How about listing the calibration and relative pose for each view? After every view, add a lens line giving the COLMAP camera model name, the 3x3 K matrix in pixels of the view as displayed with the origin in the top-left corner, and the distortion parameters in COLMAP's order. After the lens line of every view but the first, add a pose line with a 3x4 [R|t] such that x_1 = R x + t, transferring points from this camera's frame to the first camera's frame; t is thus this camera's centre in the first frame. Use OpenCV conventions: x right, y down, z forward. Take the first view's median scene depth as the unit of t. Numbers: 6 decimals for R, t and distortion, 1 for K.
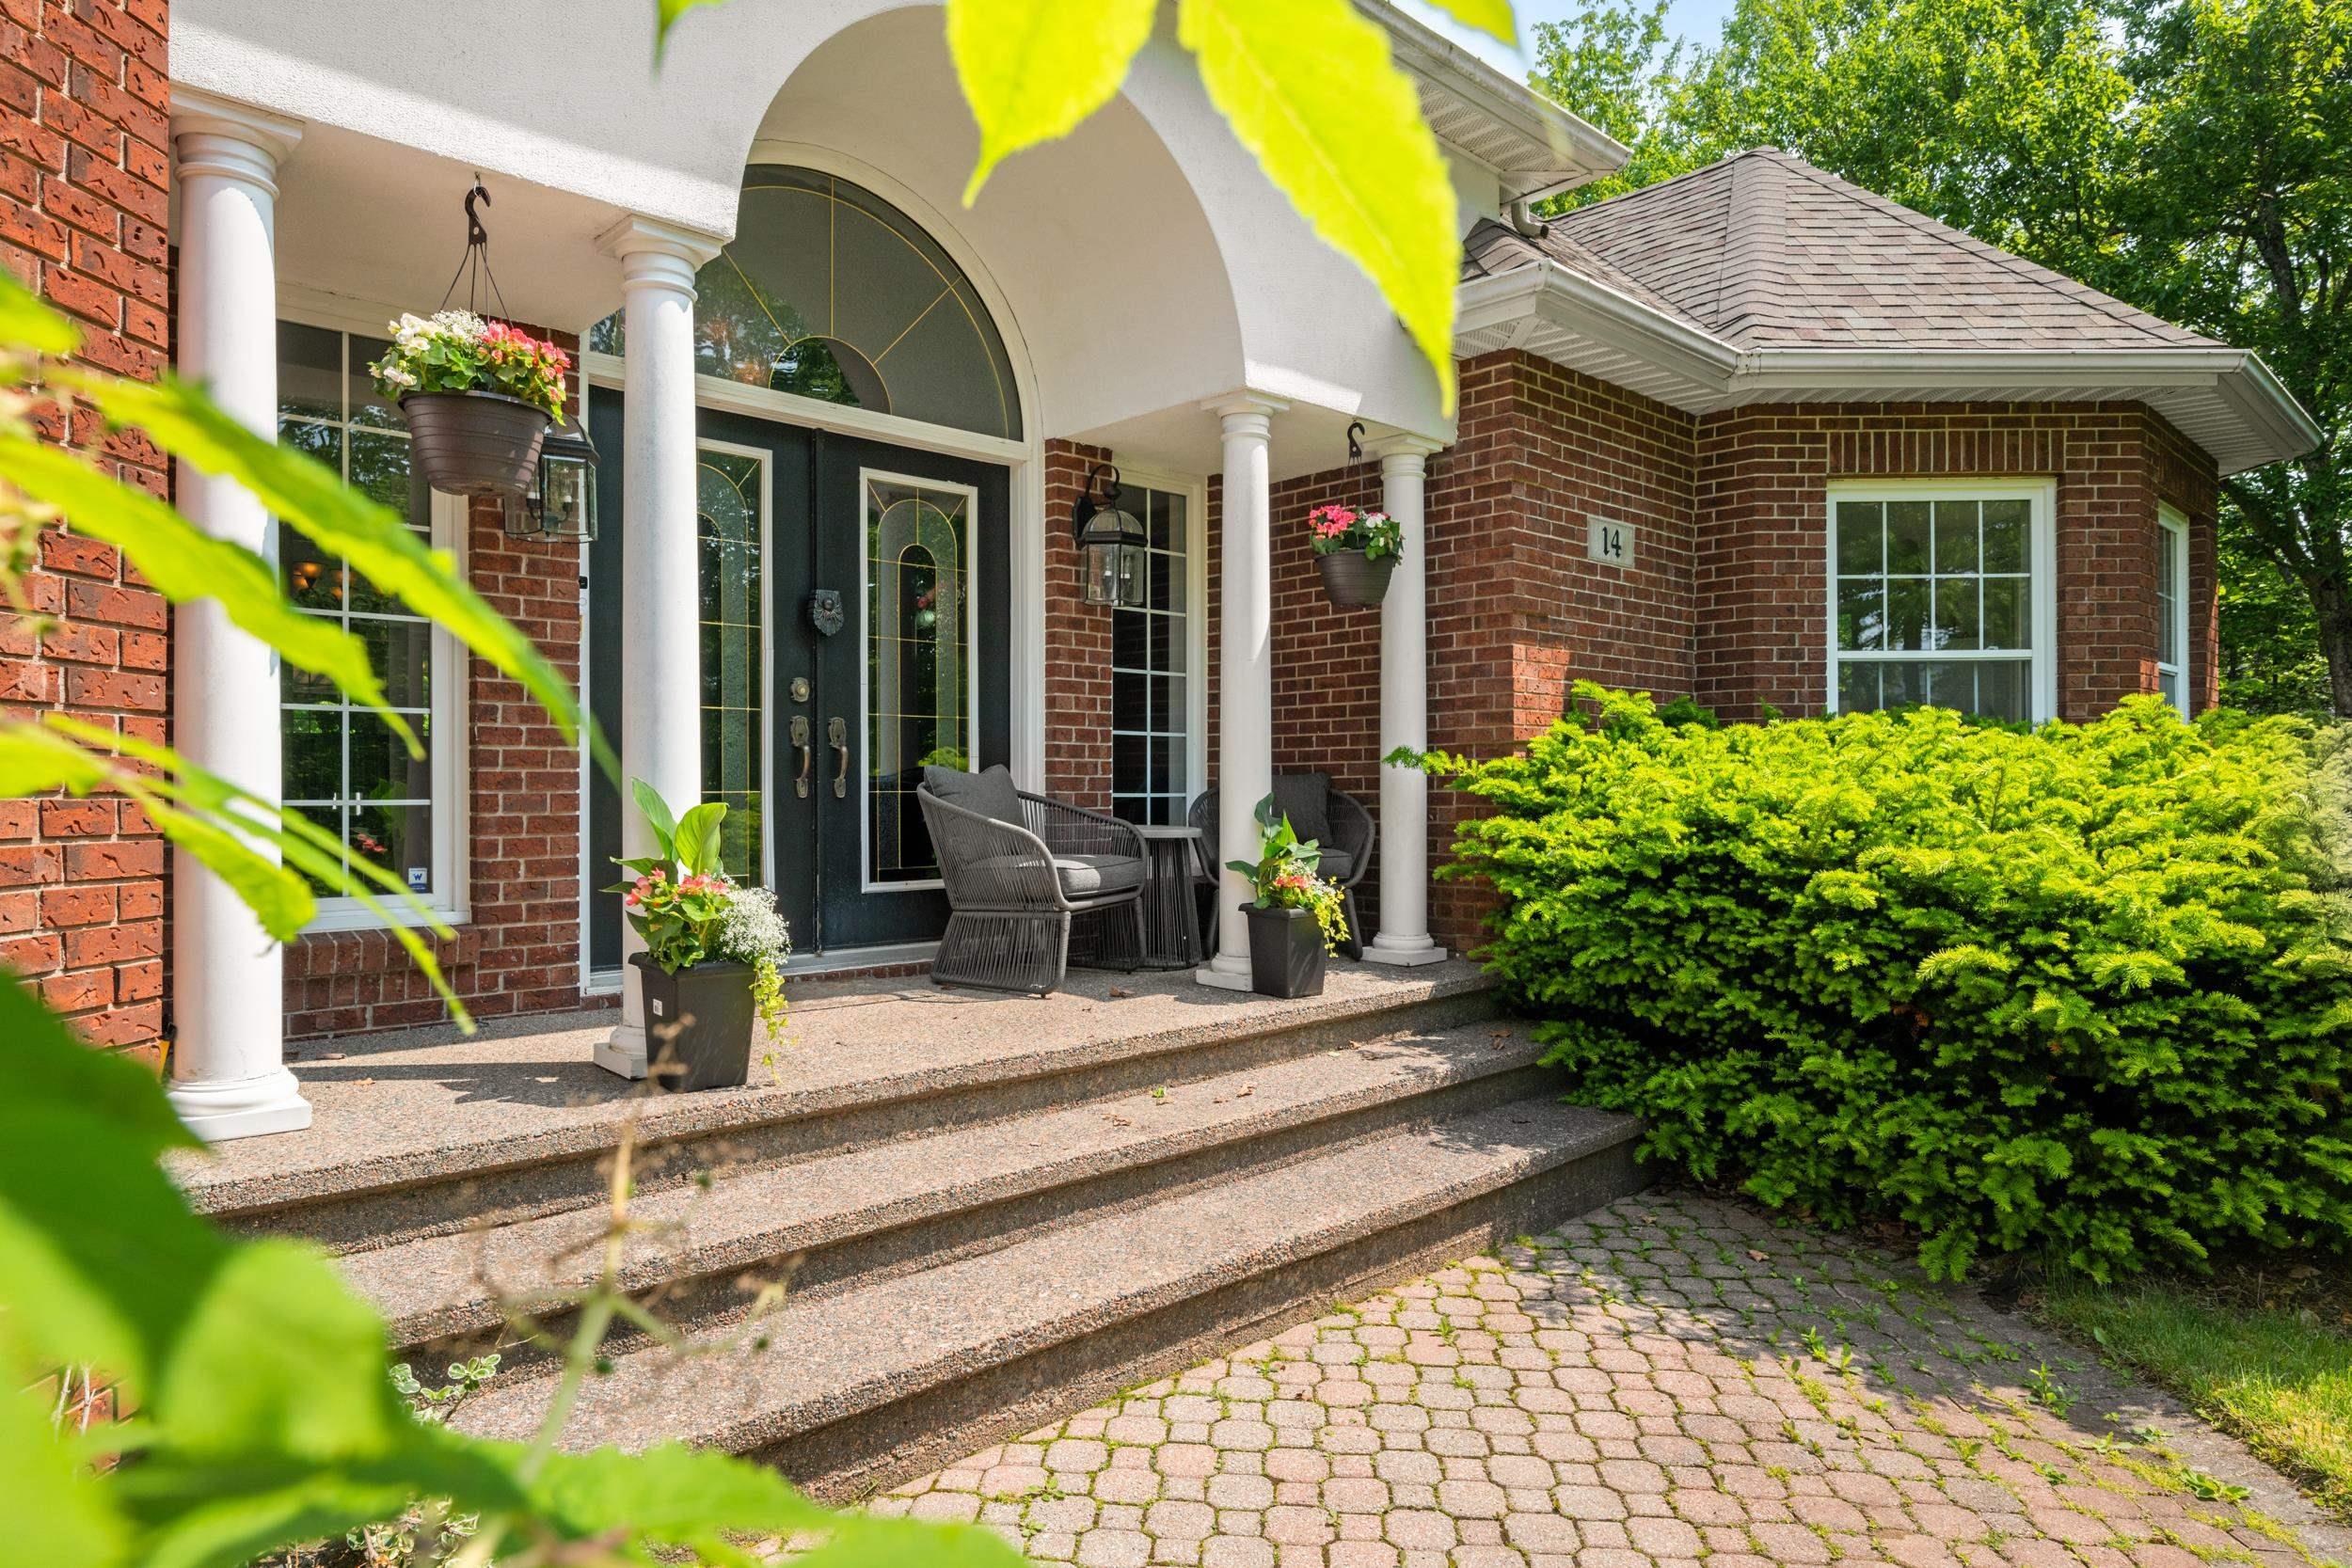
lens RADIAL K [[1392.6, 0, 1176.0], [0, 1392.6, 784.0], [0, 0, 1]] dist [-0.014184, -0.000369]
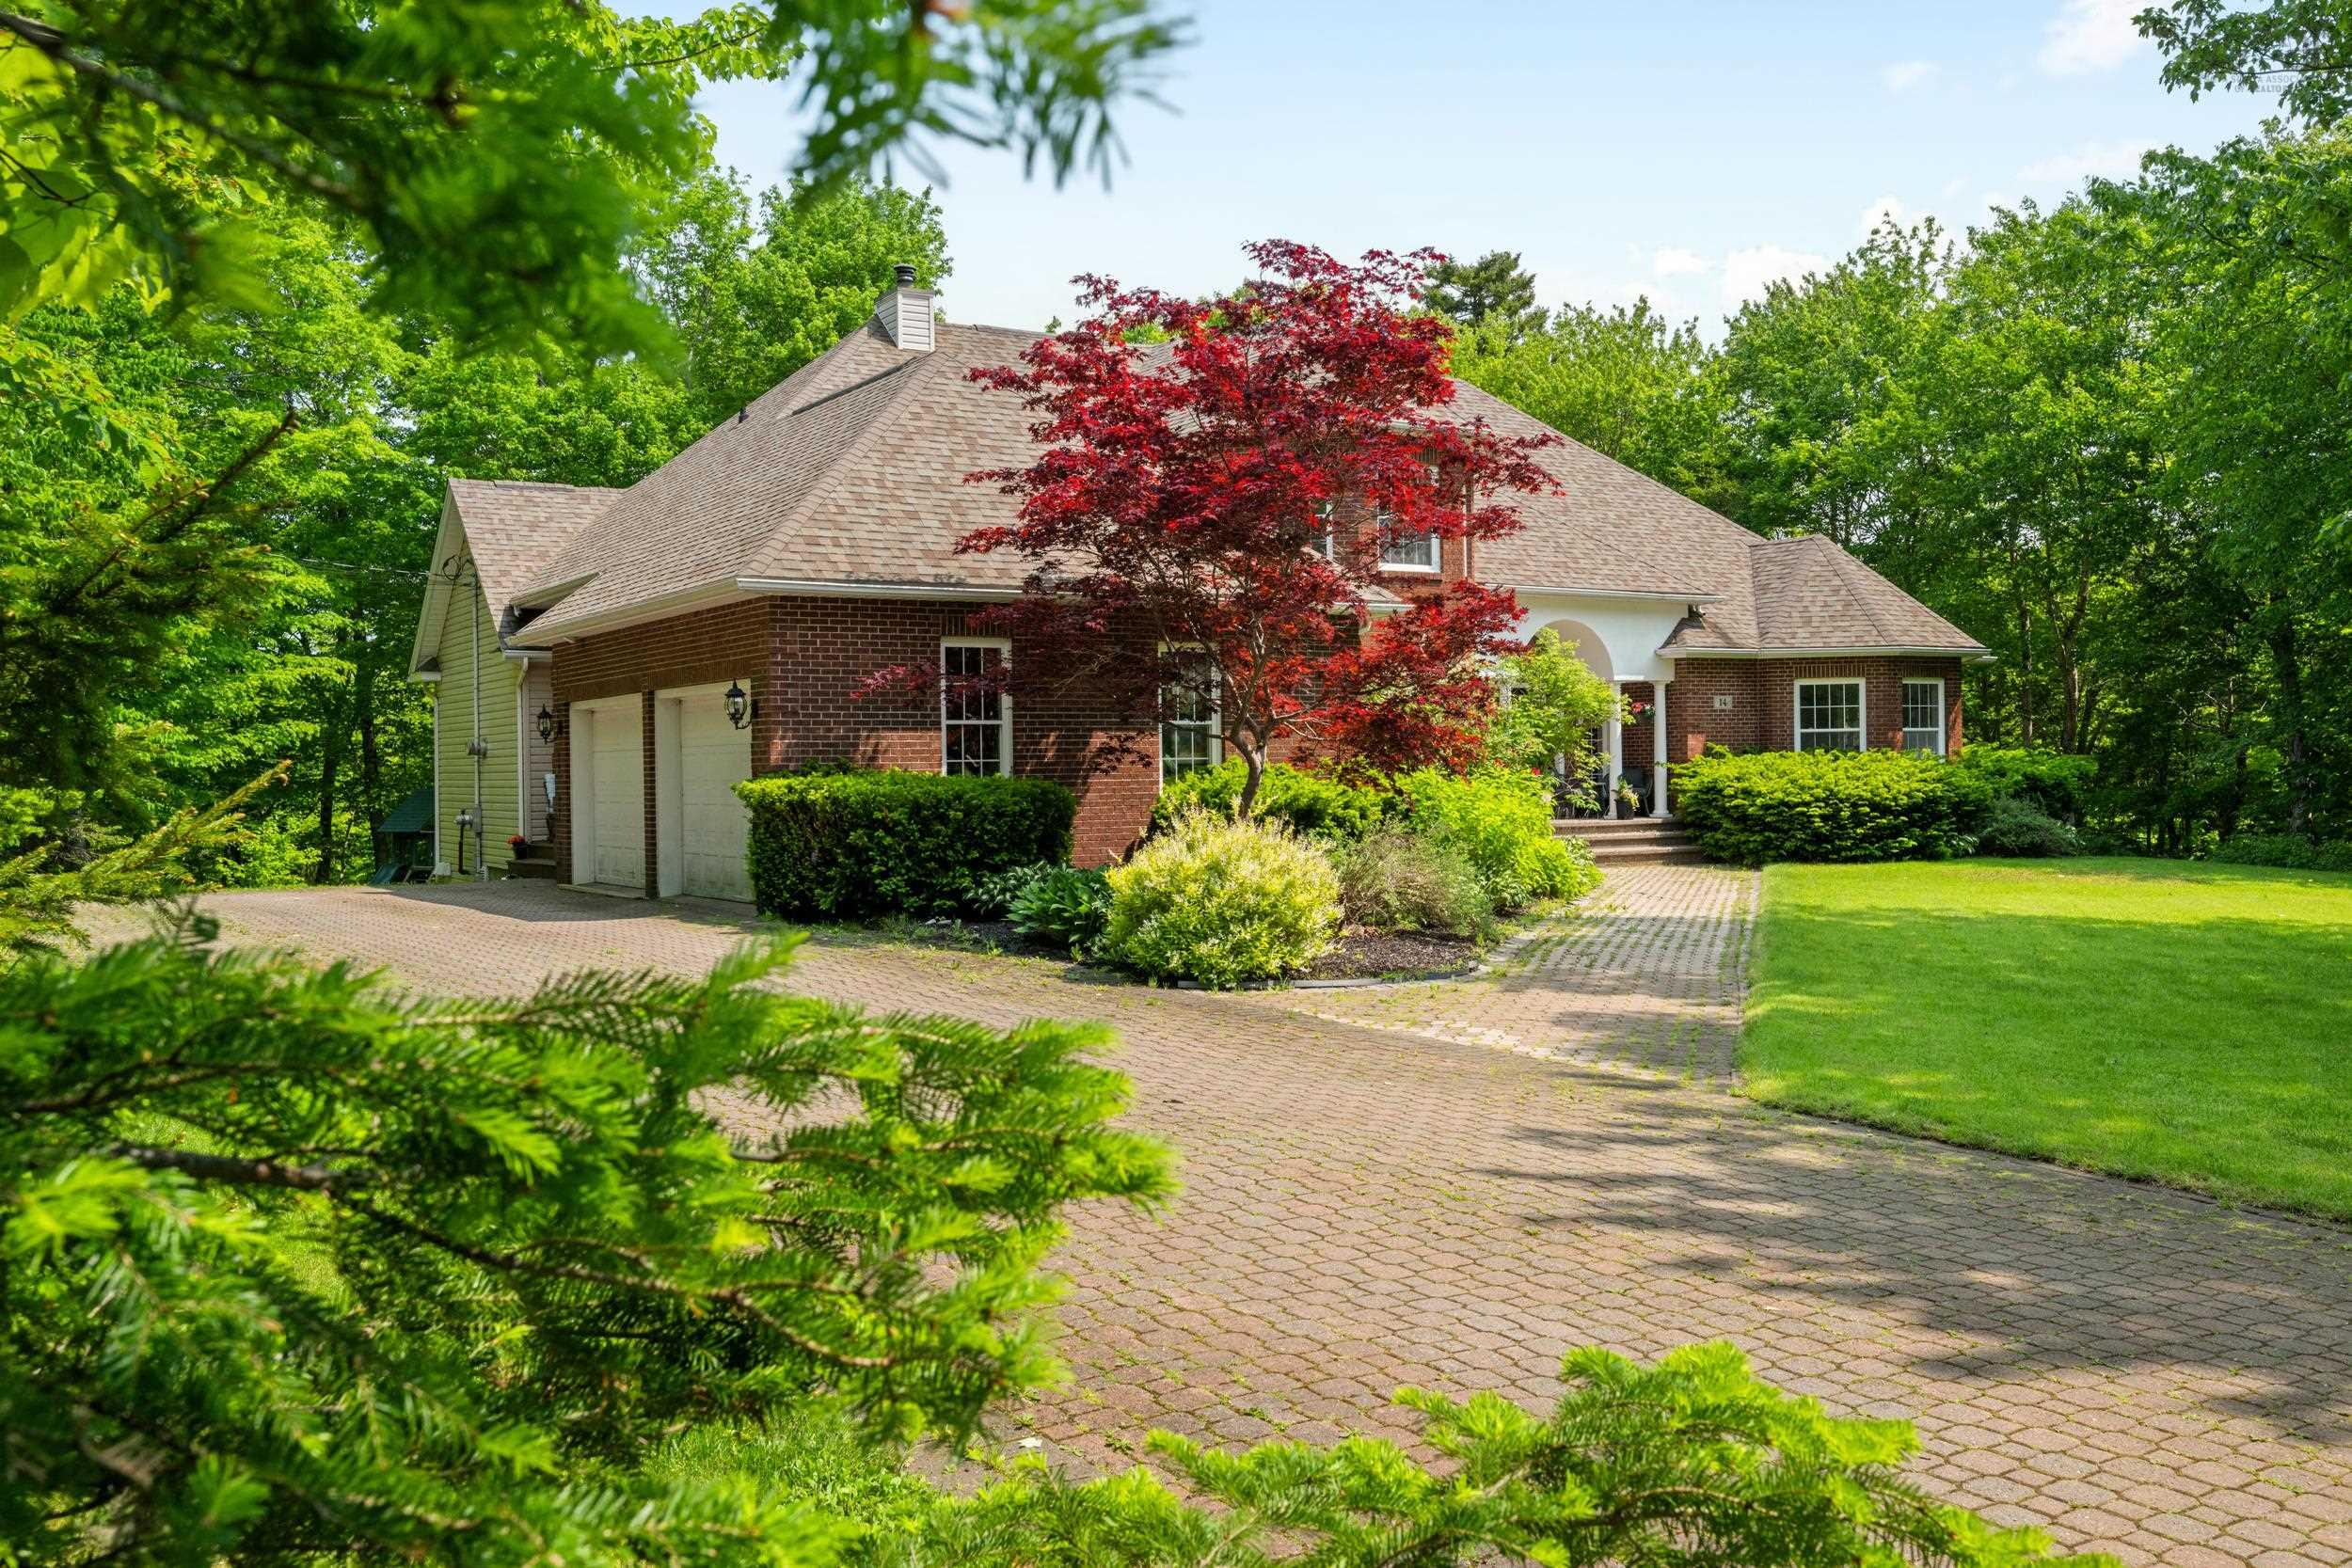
lens RADIAL K [[2040.6, 0, 1176.0], [0, 2040.6, 784.0], [0, 0, 1]] dist [0.003507, 0.001836]
pose [[0.978108, -0.011793, -0.207766, 0.027783], [0.014670, 0.999817, 0.012313, -0.053204], [0.207582, -0.015091, 0.978101, -4.785790]]
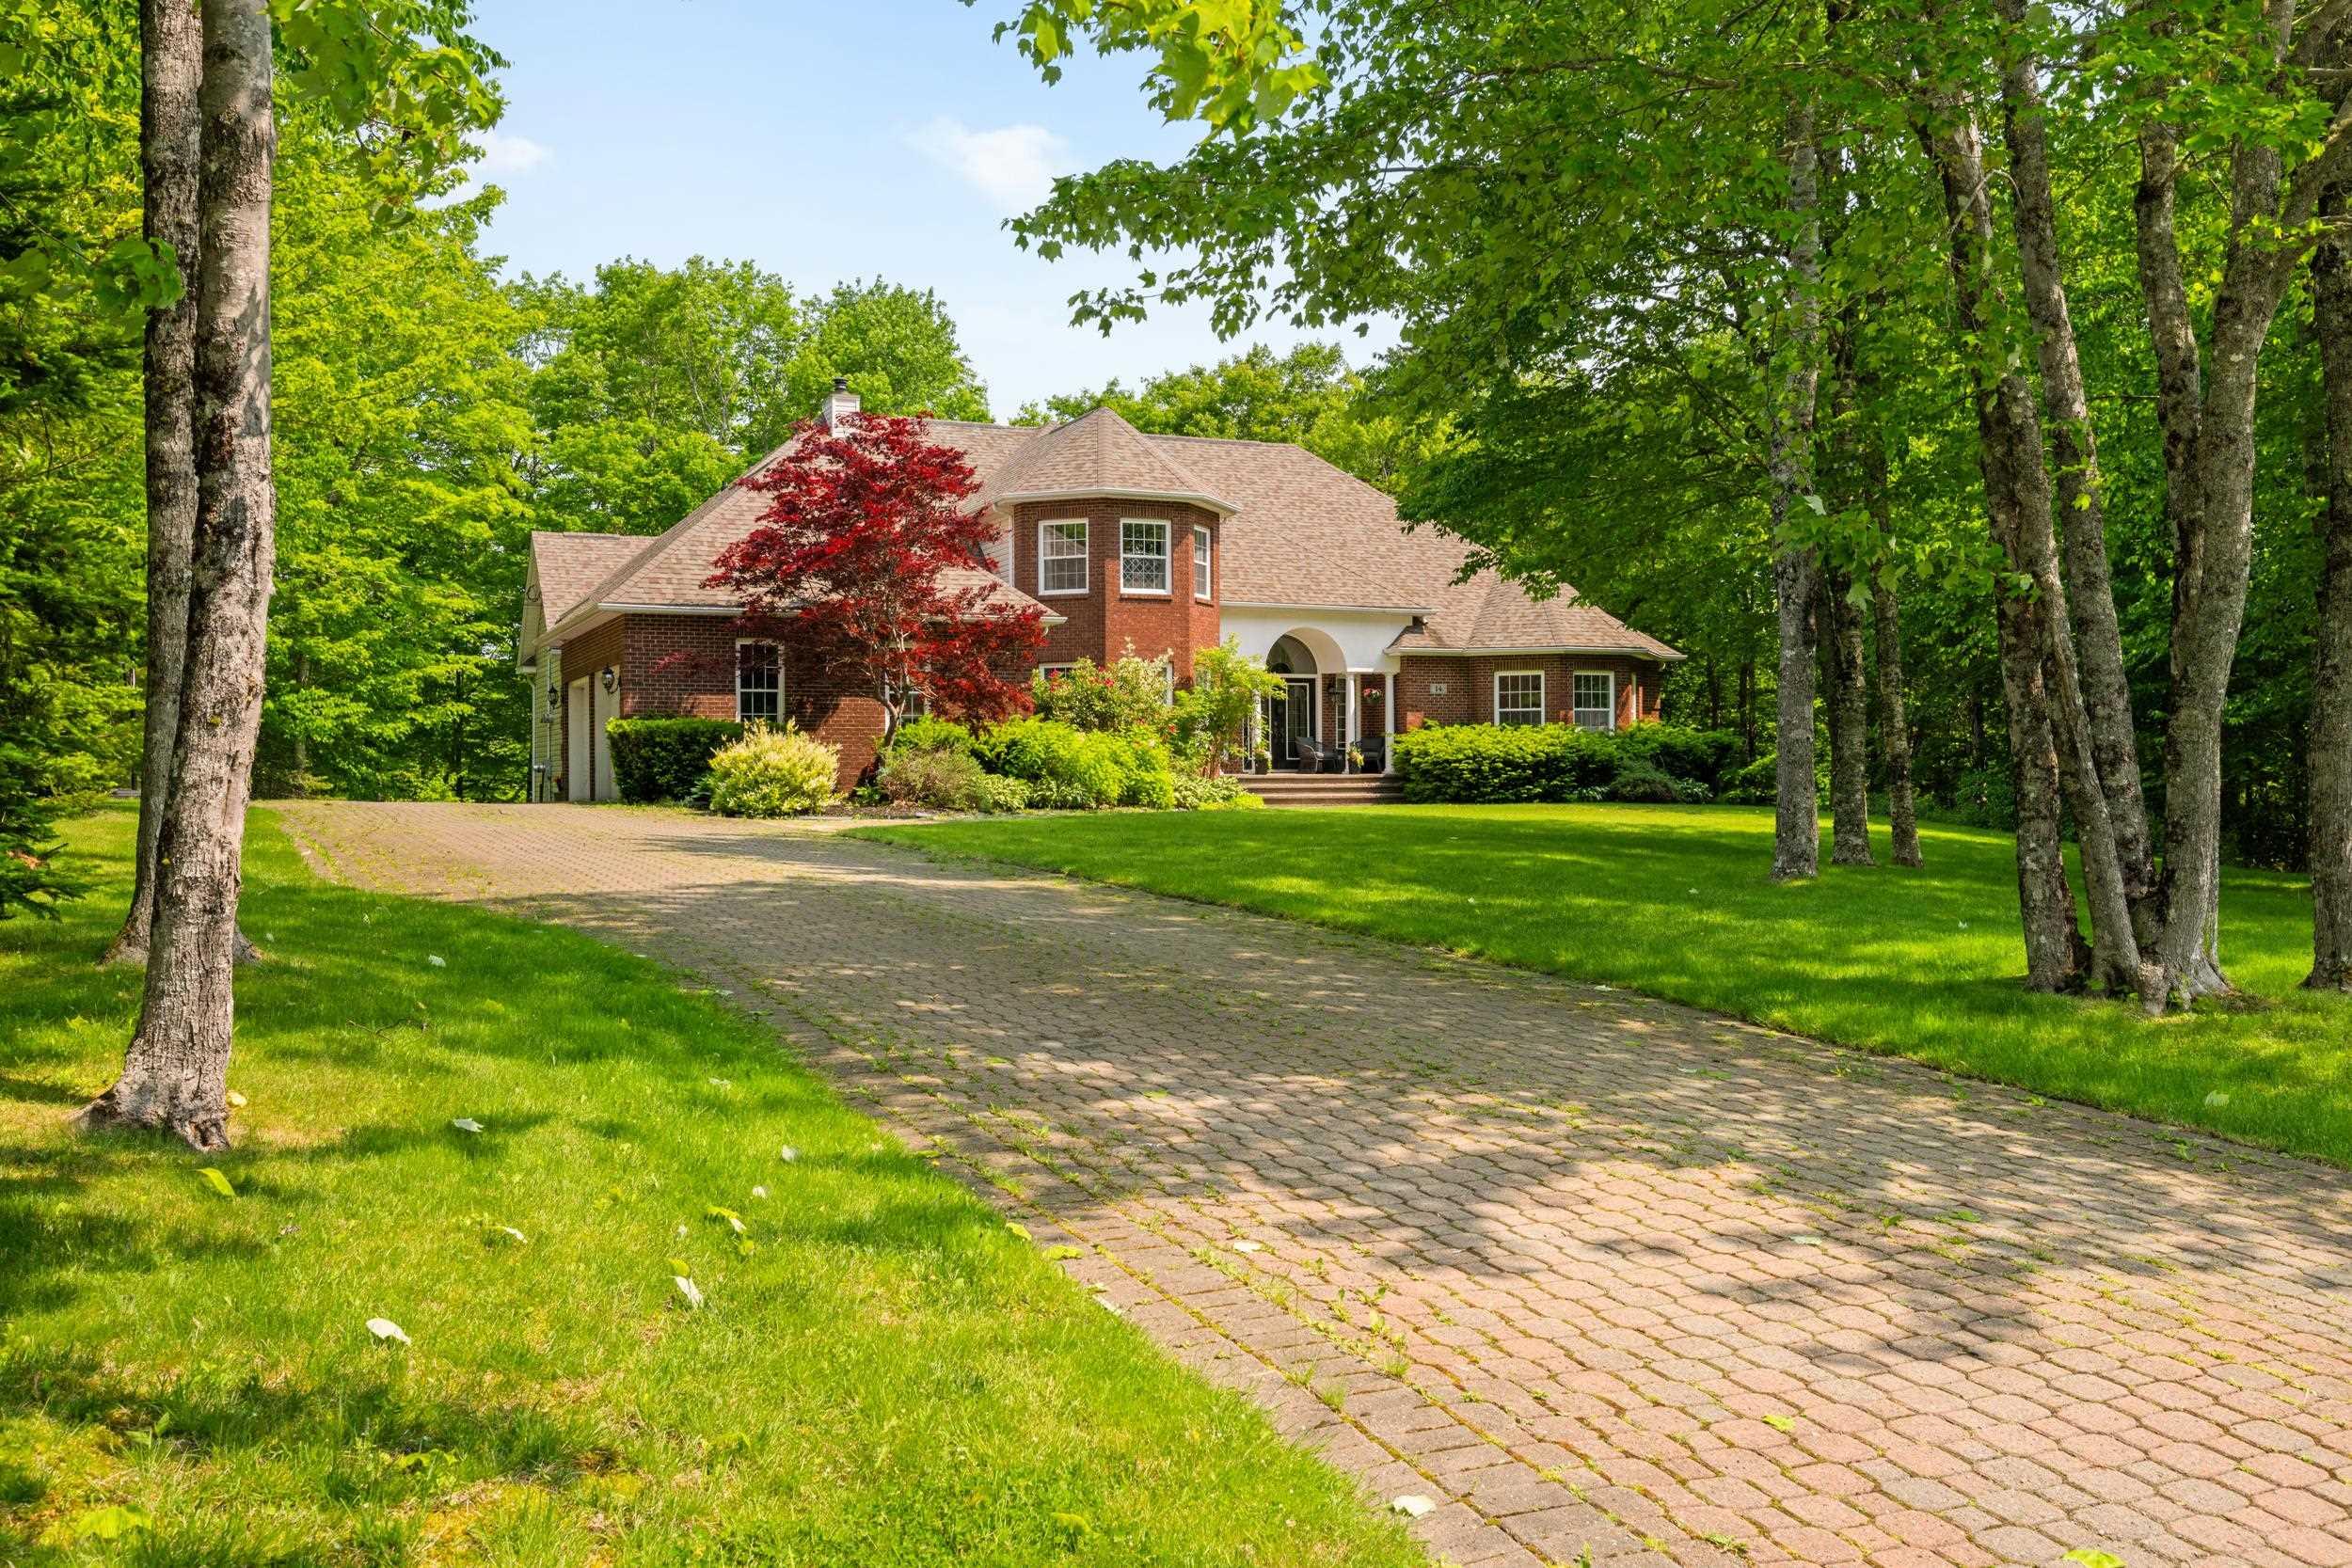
lens RADIAL K [[2040.6, 0, 1176.0], [0, 2040.6, 784.0], [0, 0, 1]] dist [0.003507, 0.001836]
pose [[0.941154, -0.005146, -0.337940, 1.986324], [0.007466, 0.999957, 0.005564, 0.117917], [0.337897, -0.007759, 0.941151, -6.415052]]
